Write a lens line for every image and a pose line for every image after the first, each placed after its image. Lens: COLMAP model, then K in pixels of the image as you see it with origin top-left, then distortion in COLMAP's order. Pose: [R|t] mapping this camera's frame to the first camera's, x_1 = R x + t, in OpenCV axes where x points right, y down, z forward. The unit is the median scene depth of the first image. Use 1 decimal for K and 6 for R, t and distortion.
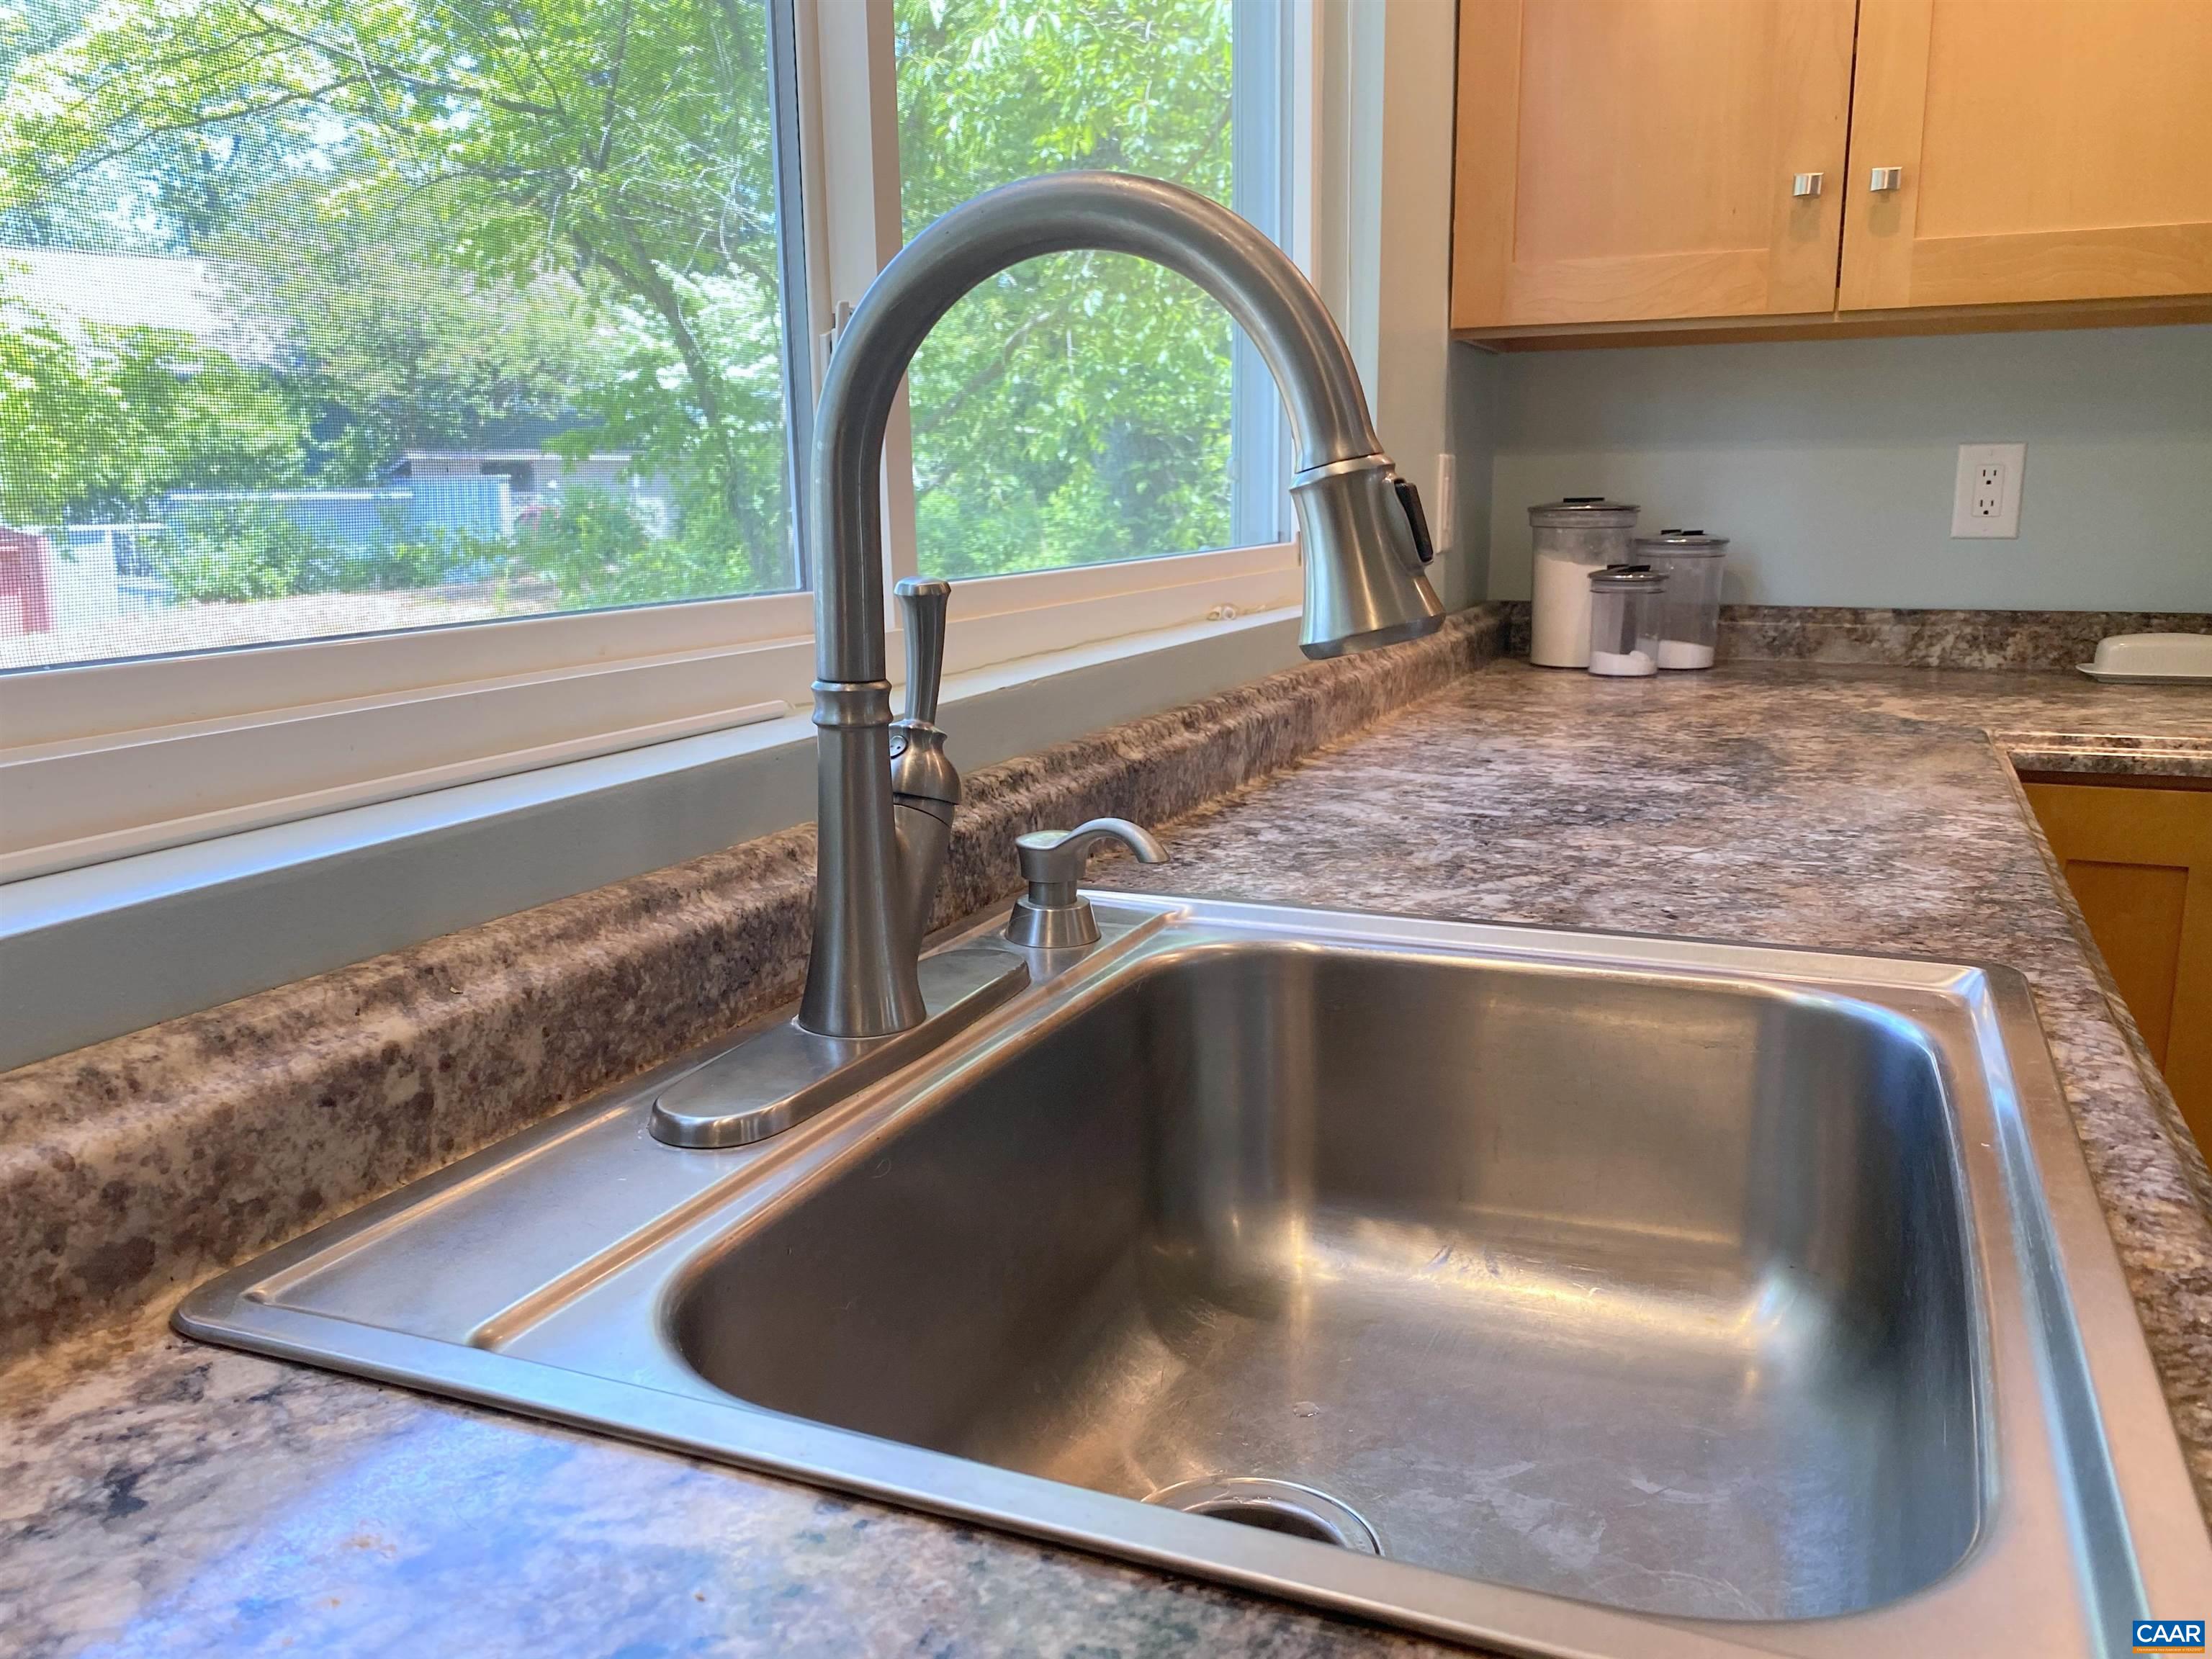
lens RADIAL K [[1694.7, 0, 1106.0], [0, 1694.7, 829.5], [0, 0, 1]] dist [0.000209, 0.000053]
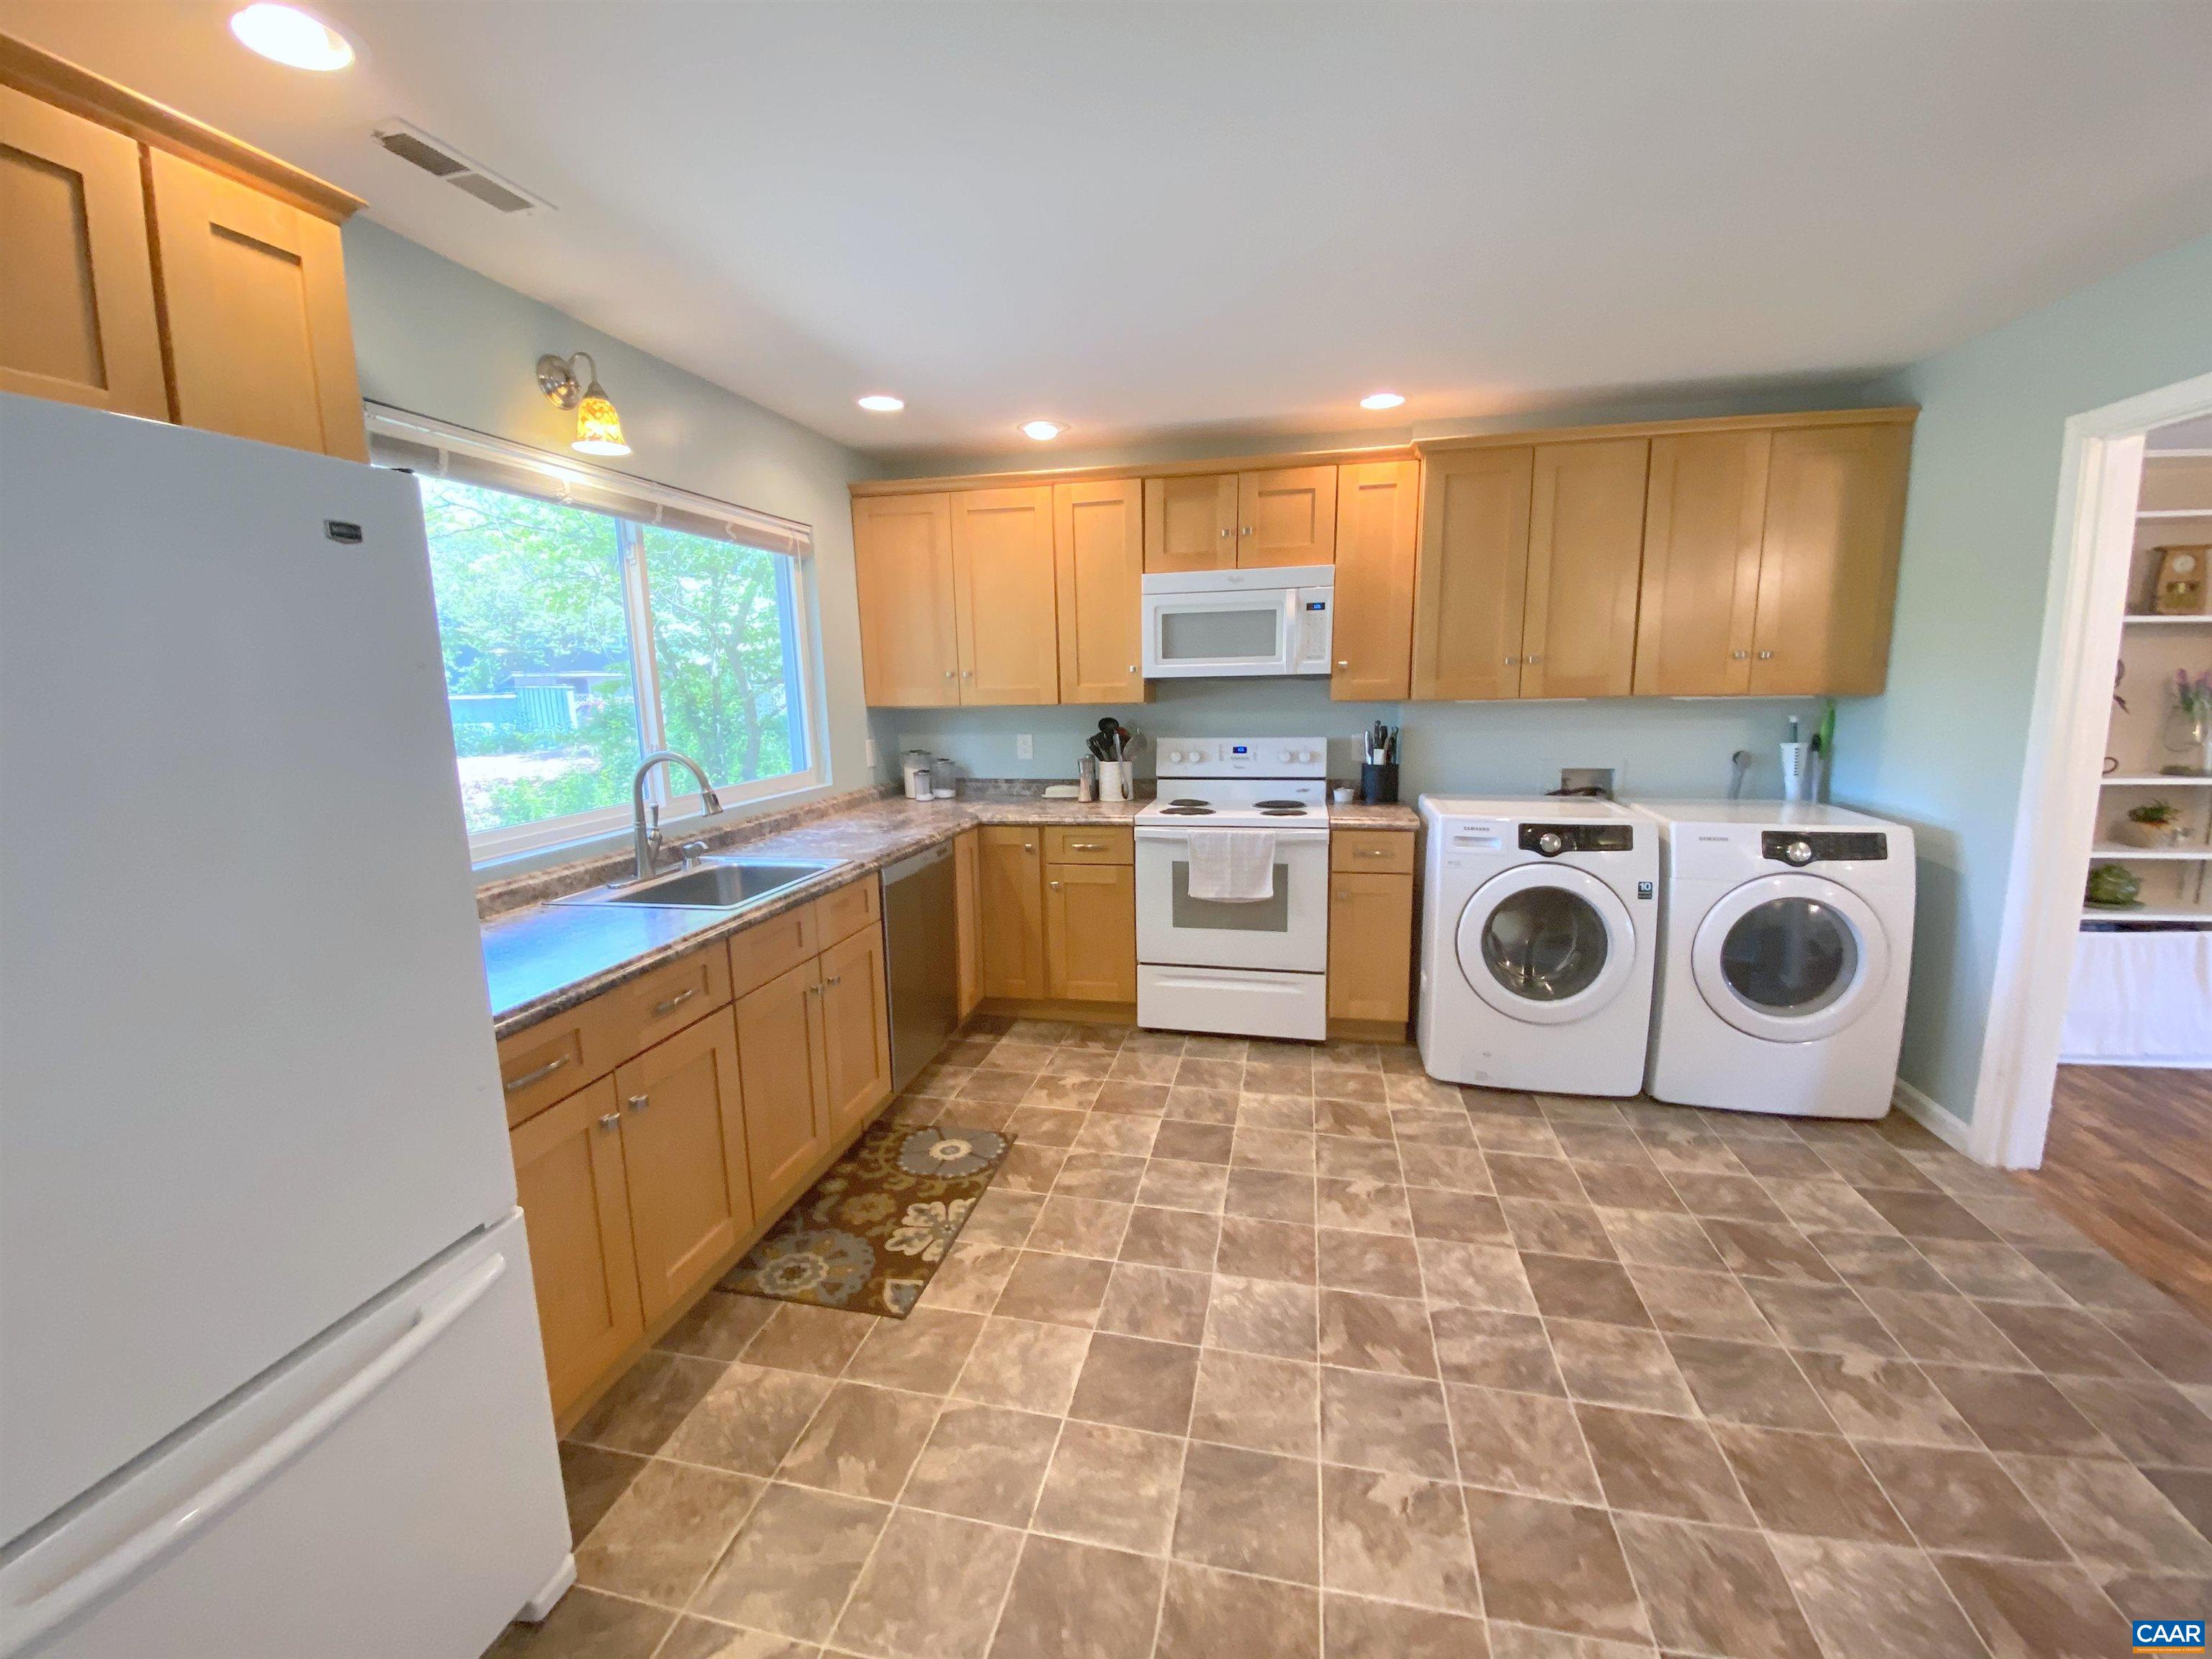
lens RADIAL K [[889.2, 0, 1115.8], [0, 889.2, 826.4], [0, 0, 1]] dist [0.019583, -0.016818]
pose [[0.978455, -0.037724, 0.202987, 0.309894], [0.044598, 0.998572, -0.029396, 0.036576], [-0.201588, 0.037816, 0.978740, -0.898941]]
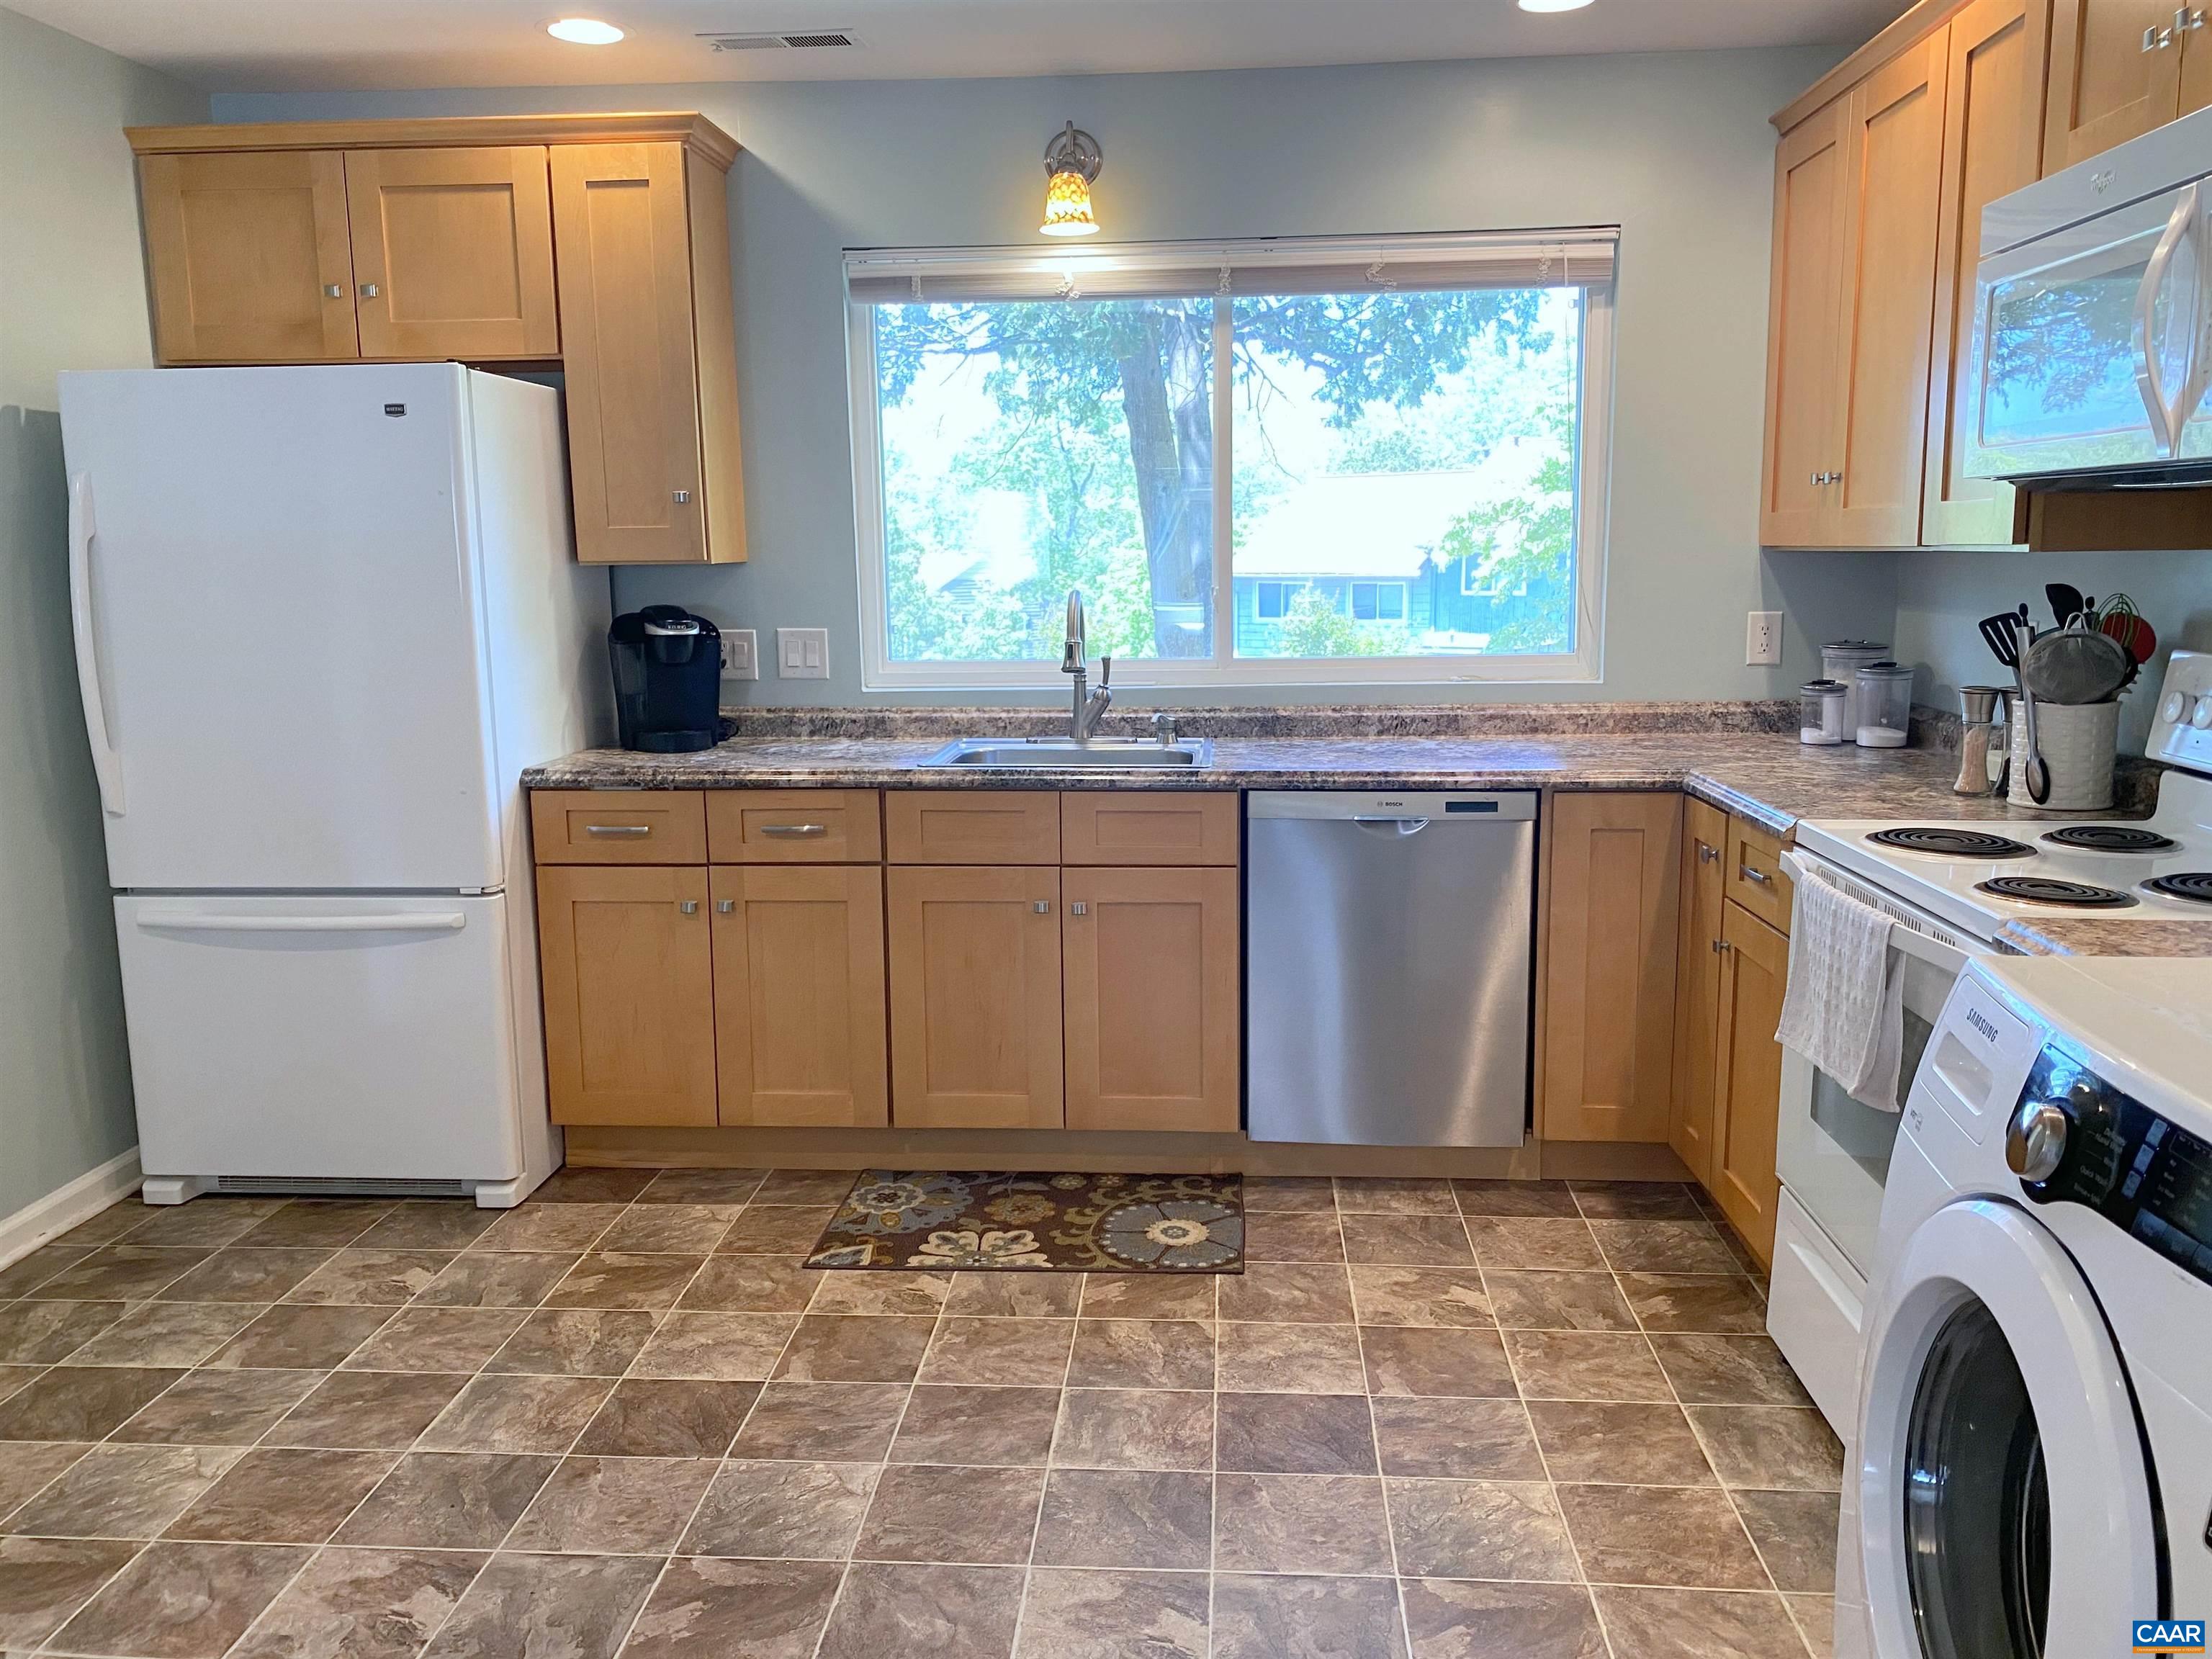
lens RADIAL K [[1715.4, 0, 1115.8], [0, 1715.4, 812.7], [0, 0, 1]] dist [-0.000251, 0.044101]
pose [[0.349444, 0.163737, -0.922540, 1.667419], [-0.178219, 0.978252, 0.106119, -0.082229], [0.919852, 0.127331, 0.371025, -0.282969]]
